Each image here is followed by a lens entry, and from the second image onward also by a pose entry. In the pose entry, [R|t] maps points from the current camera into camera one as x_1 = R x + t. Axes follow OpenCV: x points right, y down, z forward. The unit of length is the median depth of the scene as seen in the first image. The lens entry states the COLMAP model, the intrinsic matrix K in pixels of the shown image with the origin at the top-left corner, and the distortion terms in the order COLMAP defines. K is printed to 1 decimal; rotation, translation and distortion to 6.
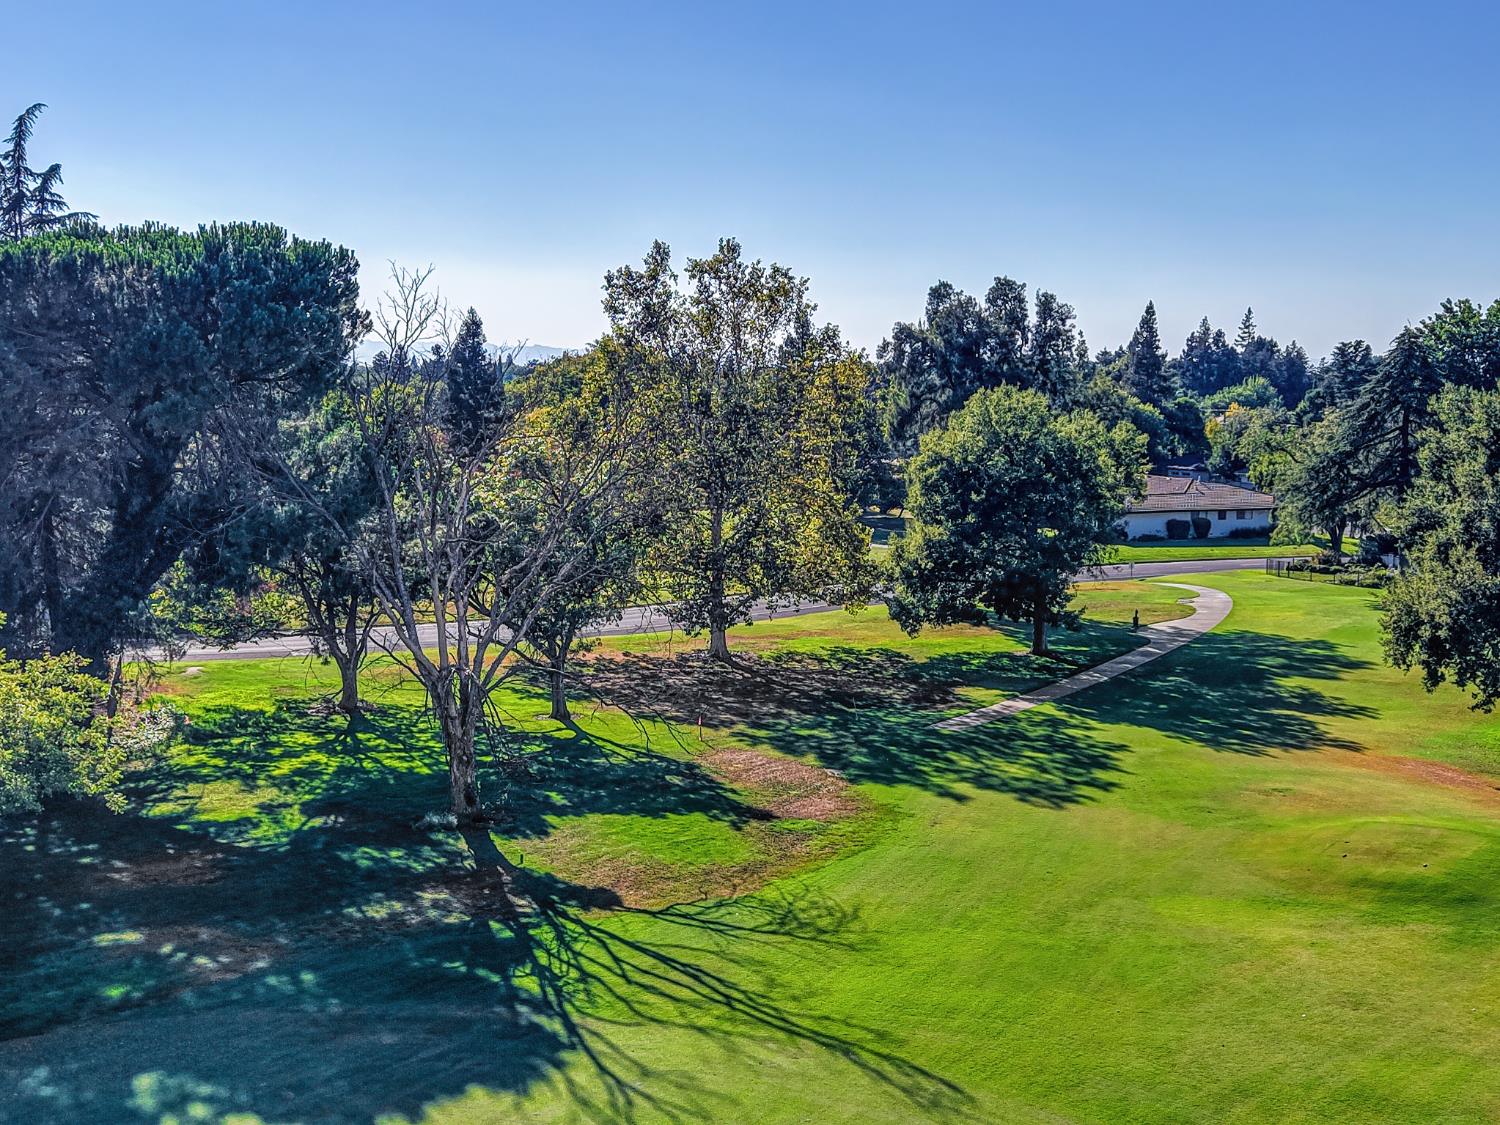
lens RADIAL K [[1046.6, 0, 754.5], [0, 1046.6, 602.0], [0, 0, 1]] dist [0.043169, -0.032706]
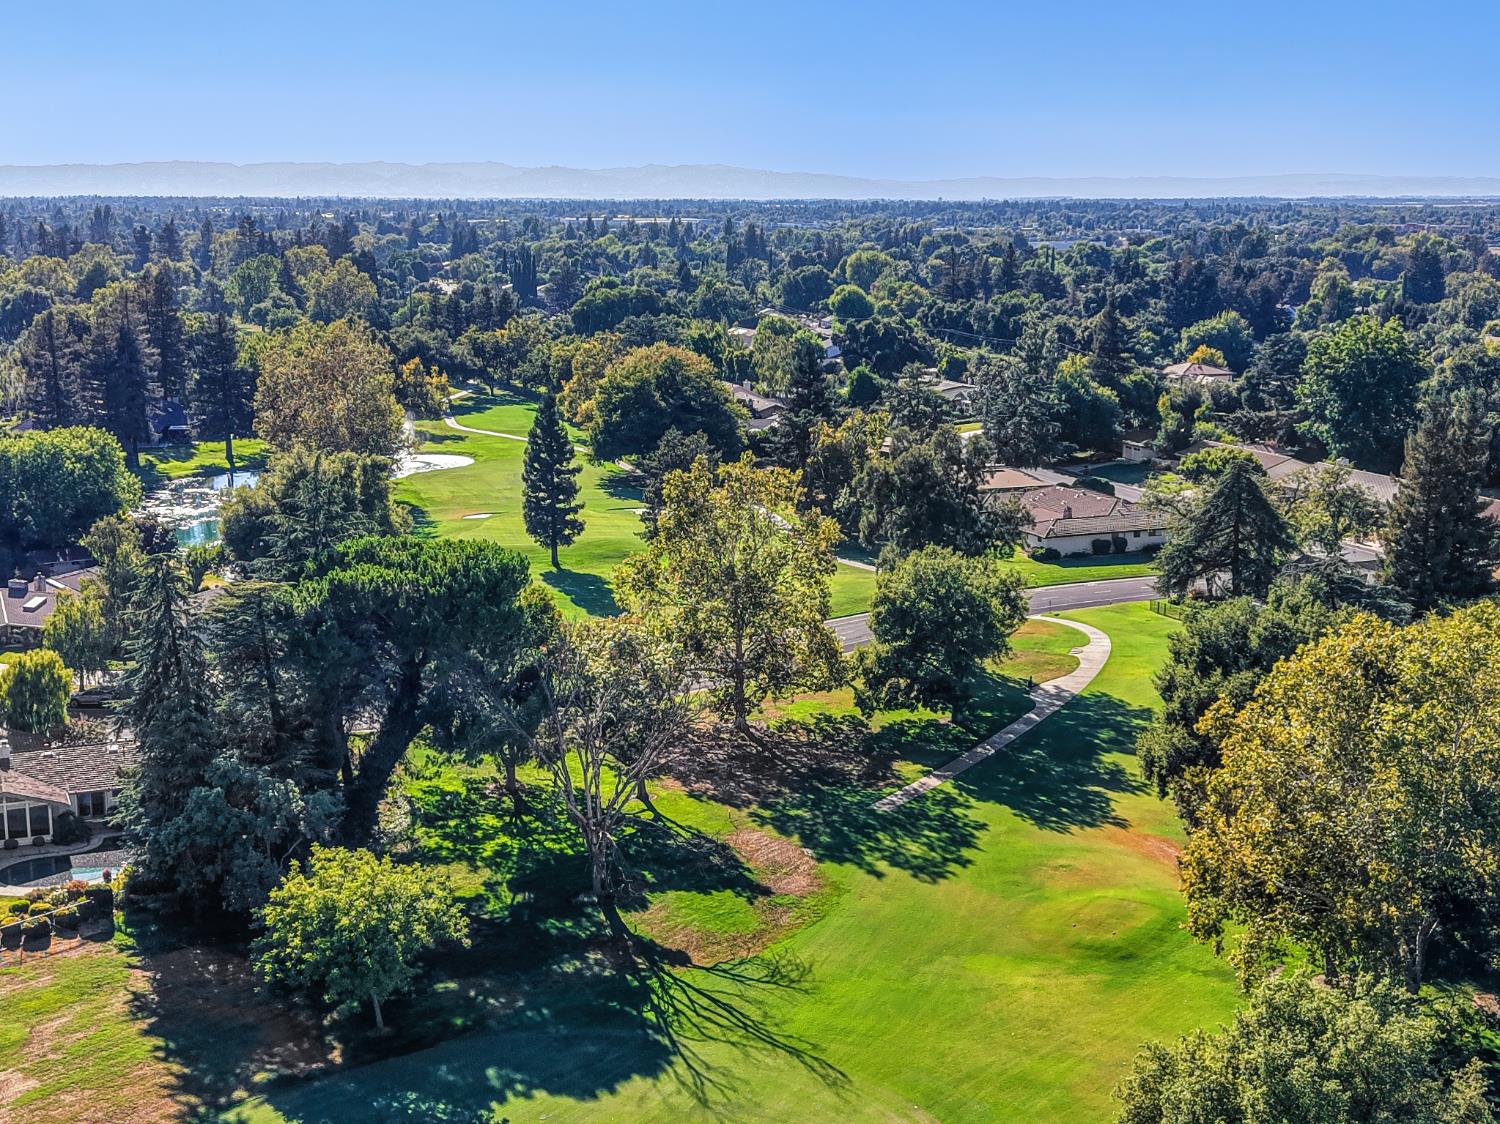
lens RADIAL K [[1046.6, 0, 764.8], [0, 1046.6, 507.4], [0, 0, 1]] dist [0.043169, -0.032706]
pose [[0.999857, -0.008435, -0.014650, 0.036740], [0.009463, 0.997393, 0.071544, -0.550238], [0.014008, -0.071673, 0.997330, -0.706758]]
